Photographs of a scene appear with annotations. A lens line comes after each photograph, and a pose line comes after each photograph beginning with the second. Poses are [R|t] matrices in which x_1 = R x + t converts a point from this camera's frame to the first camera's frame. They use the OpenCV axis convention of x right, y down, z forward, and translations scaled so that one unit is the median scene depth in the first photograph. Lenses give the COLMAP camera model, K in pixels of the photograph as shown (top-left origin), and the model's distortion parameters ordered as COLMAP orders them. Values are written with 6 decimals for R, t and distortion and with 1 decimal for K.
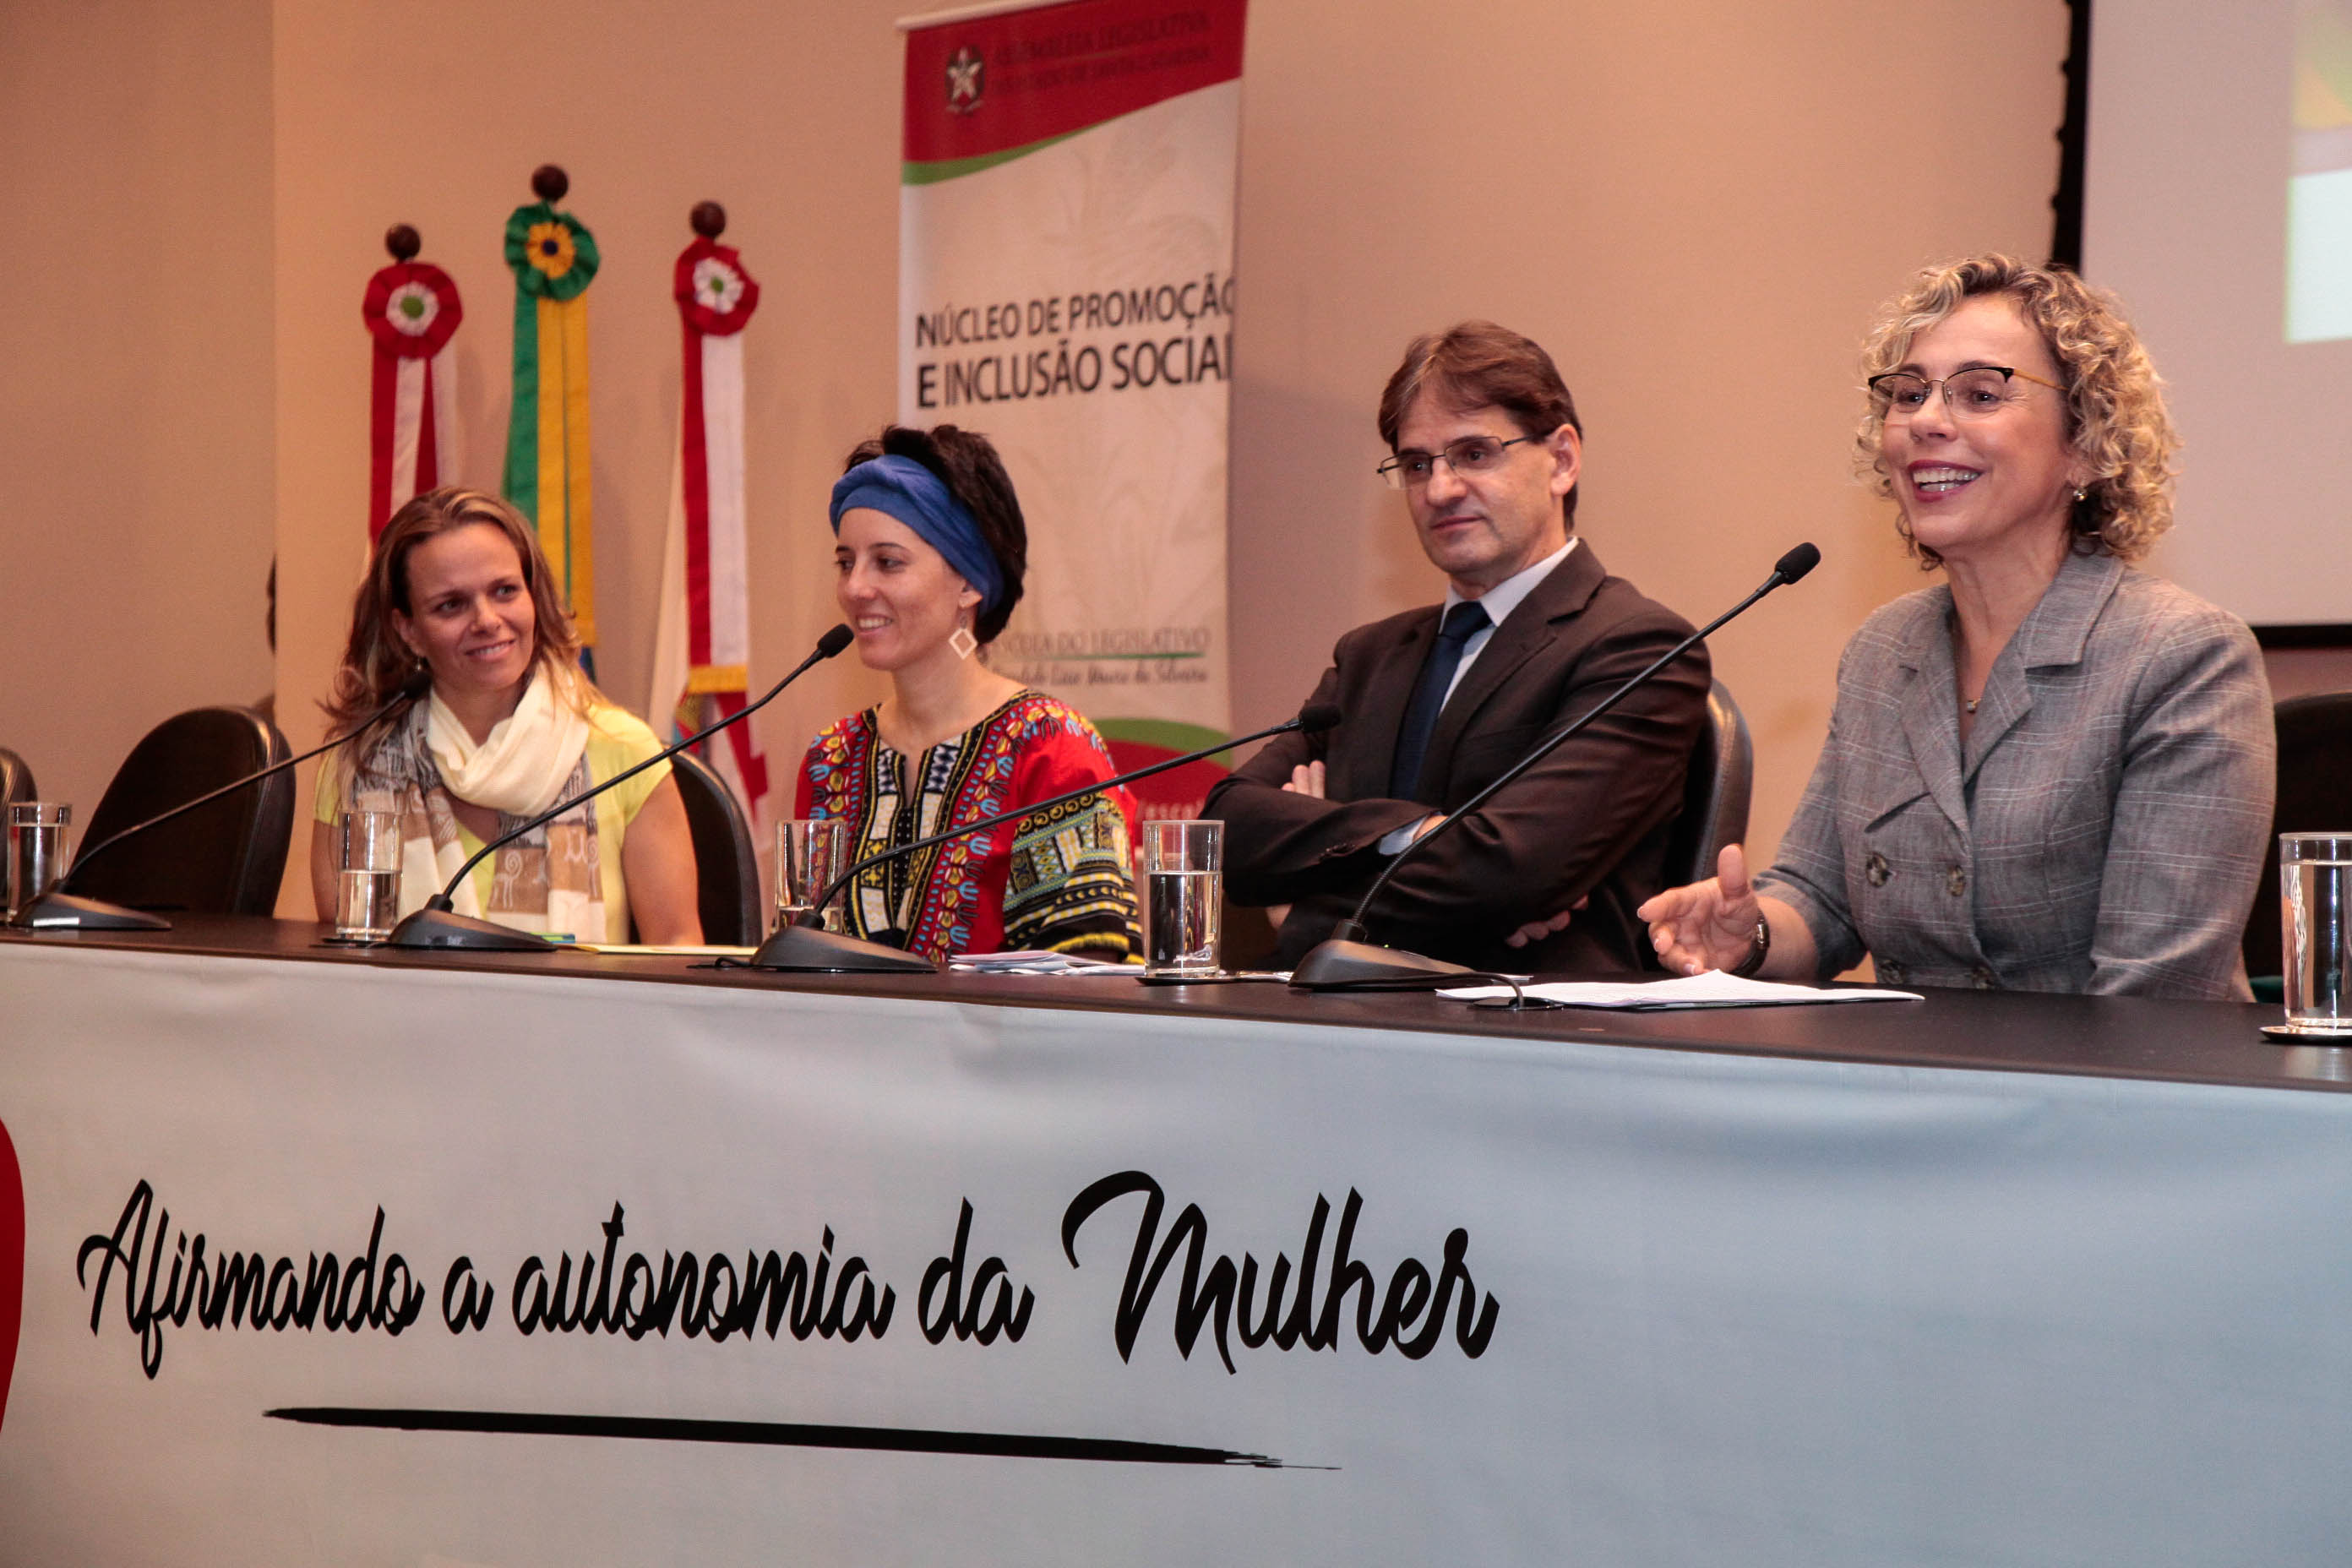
lens RADIAL K [[5231.2, 0, 1208.9], [0, 5231.2, 790.5], [0, 0, 1]] dist [0.469674, -0.937094]
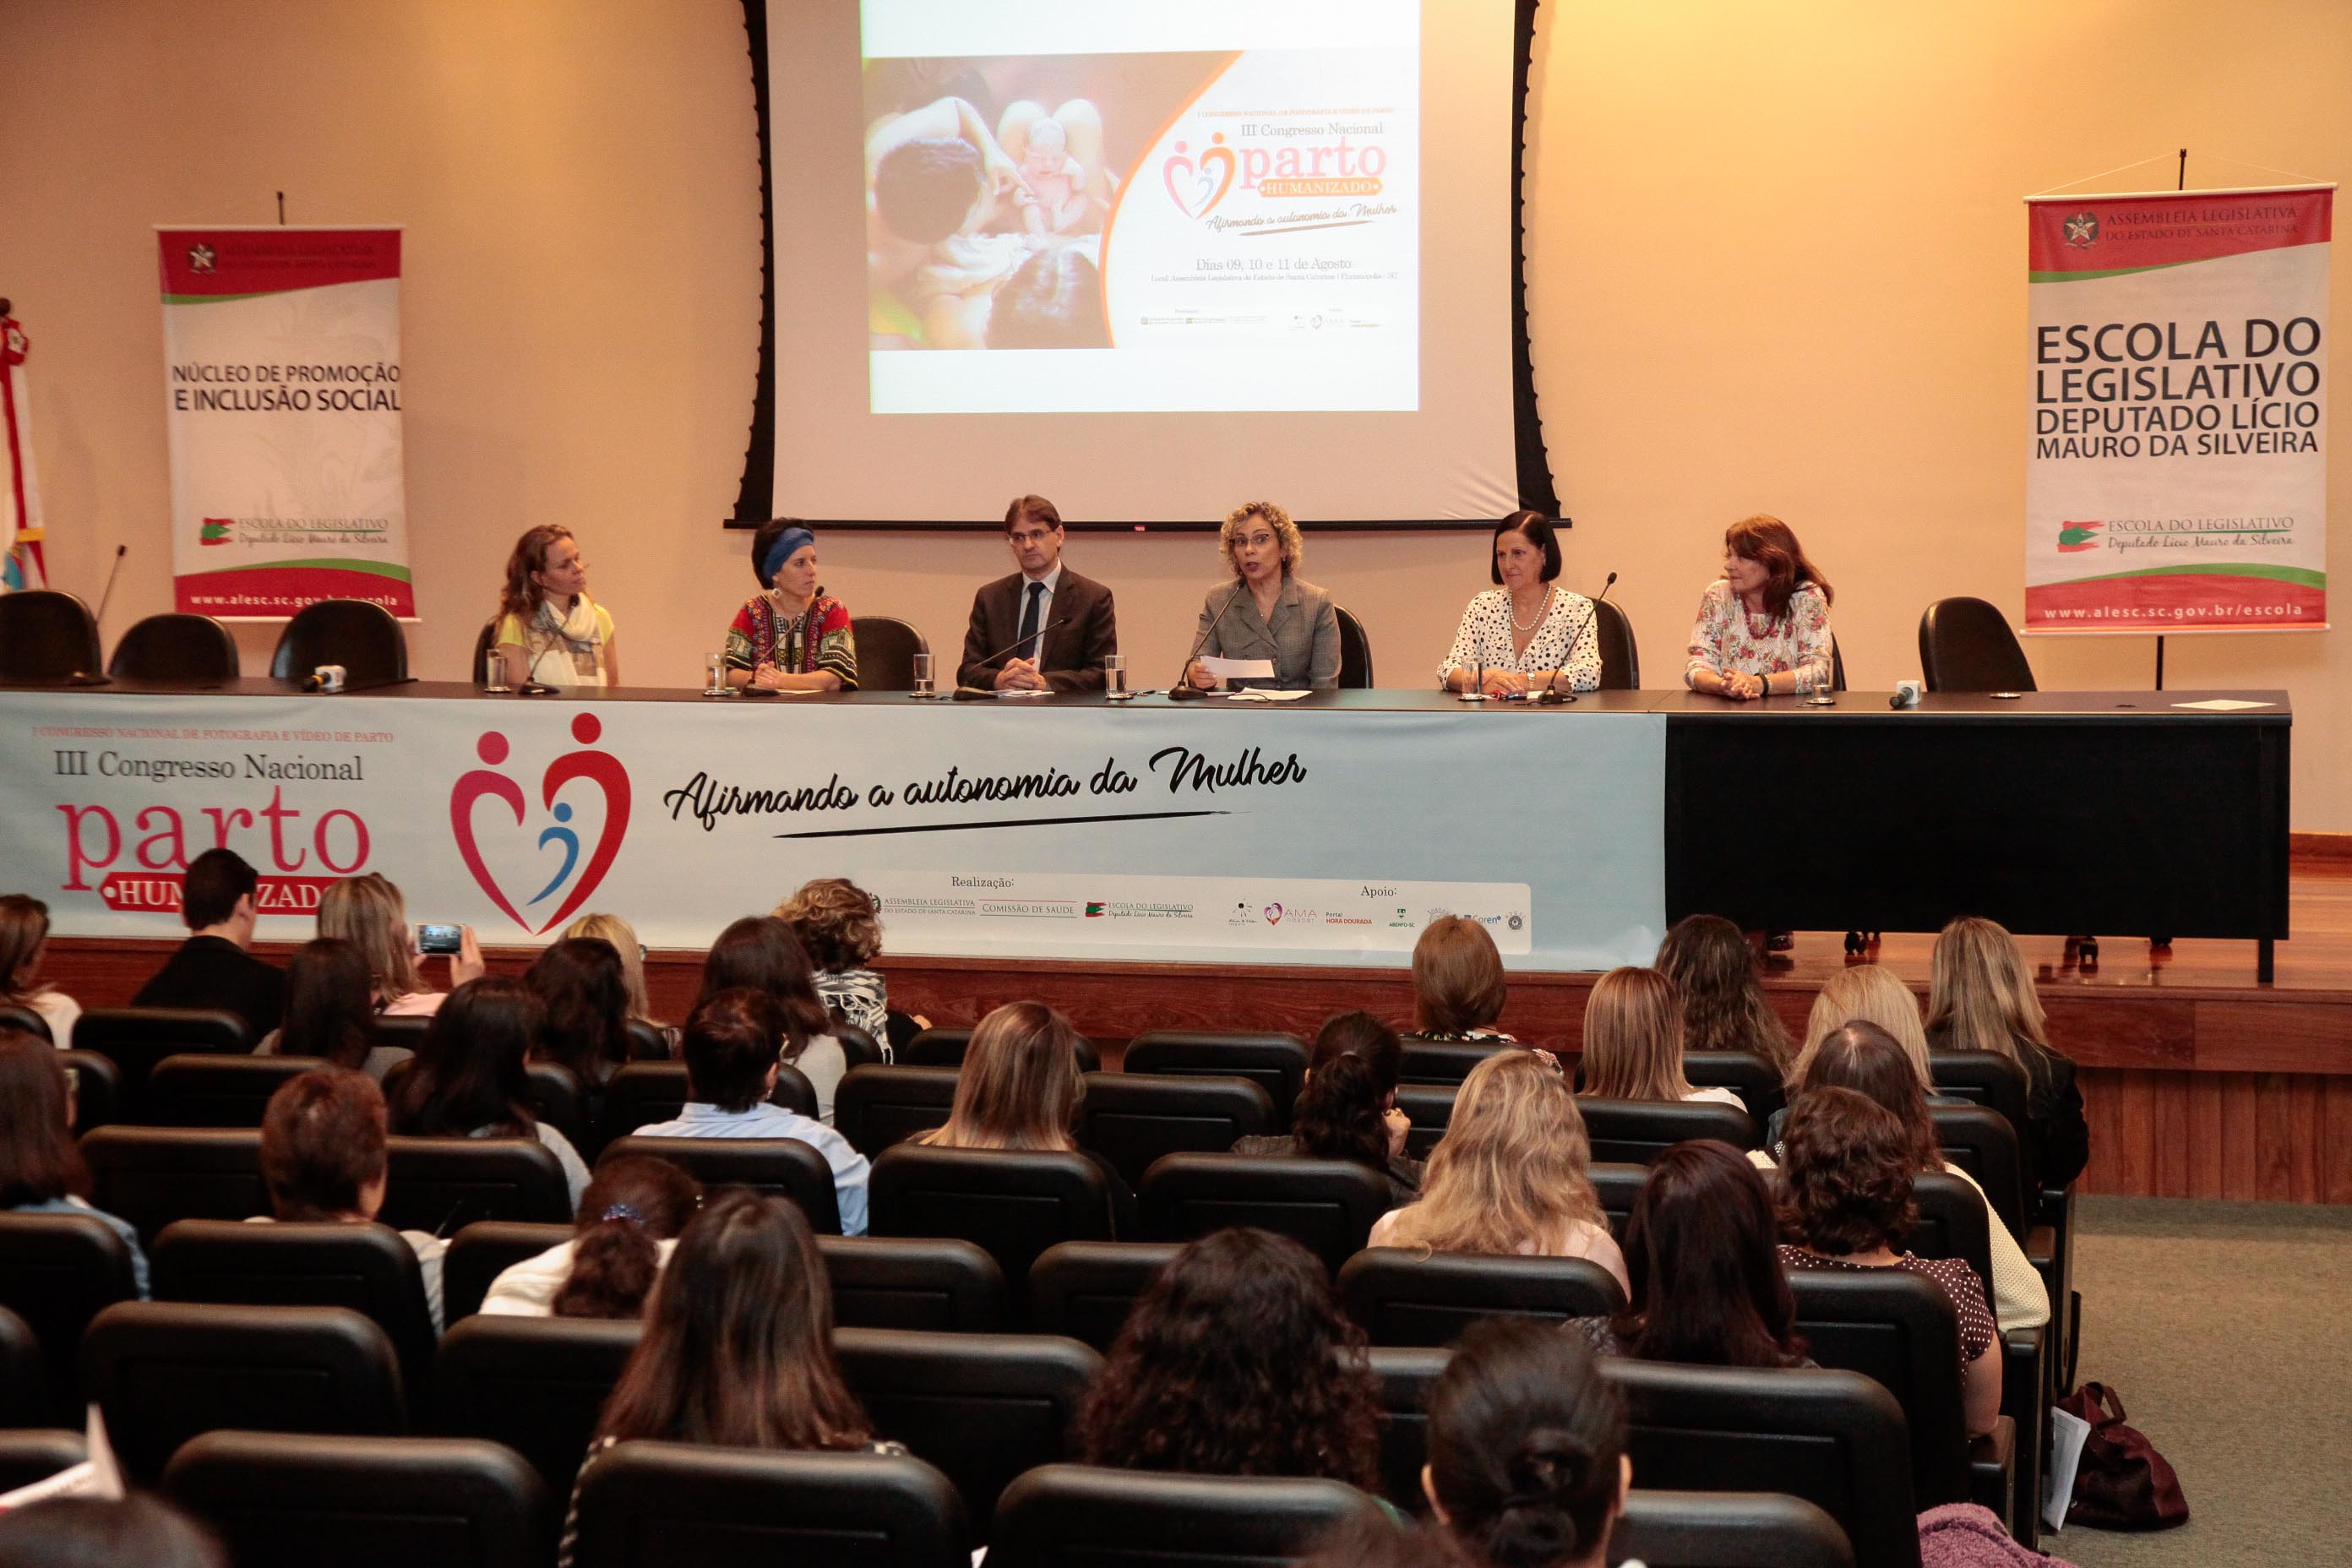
lens RADIAL K [[4194.7, 0, 1230.5], [0, 4194.7, 794.5], [0, 0, 1]] dist [0.282445, 0.028975]
pose [[0.790858, -0.074211, 0.607484, -0.840258], [0.014584, 0.994624, 0.102518, -0.096095], [-0.611826, -0.072217, 0.787689, -0.684617]]
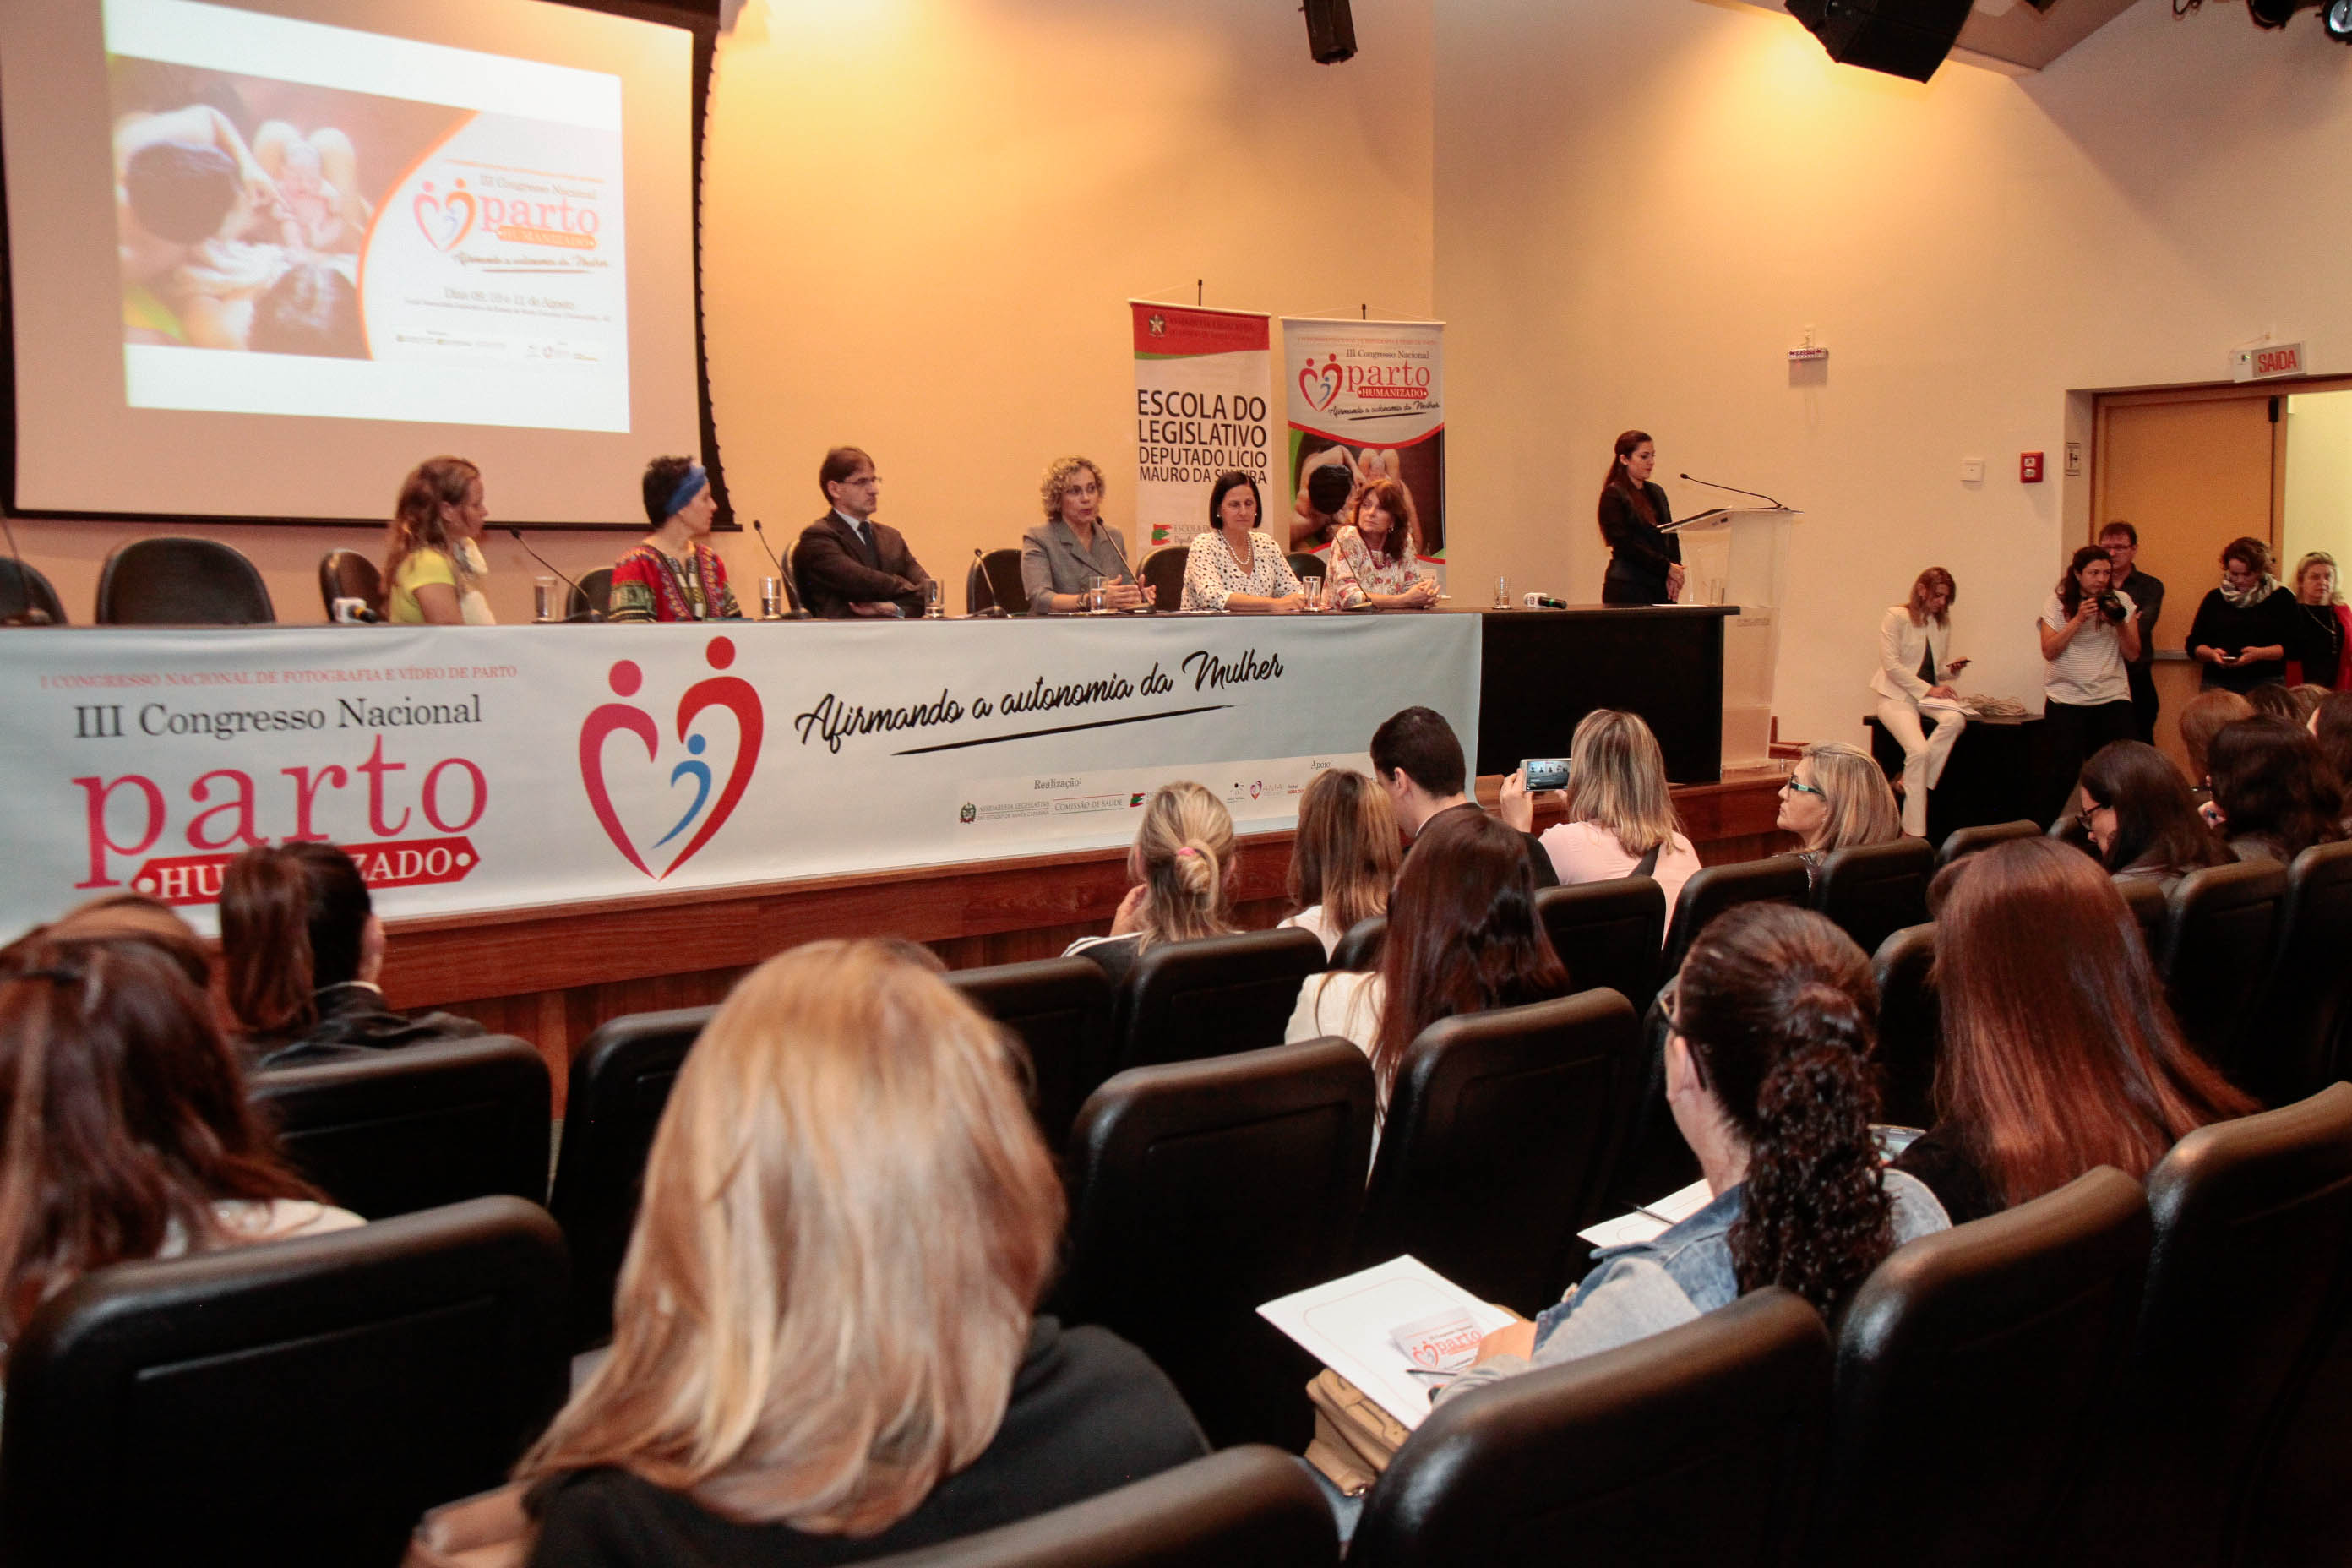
lens RADIAL K [[2268.5, 0, 1222.0], [0, 2268.5, 791.1], [0, 0, 1]] dist [-0.019605, 0.110419]
pose [[-0.059503, -0.095024, 0.993695, -0.875338], [0.003777, 0.995430, 0.095416, 0.001326], [-0.998221, 0.009431, -0.058873, 0.469363]]
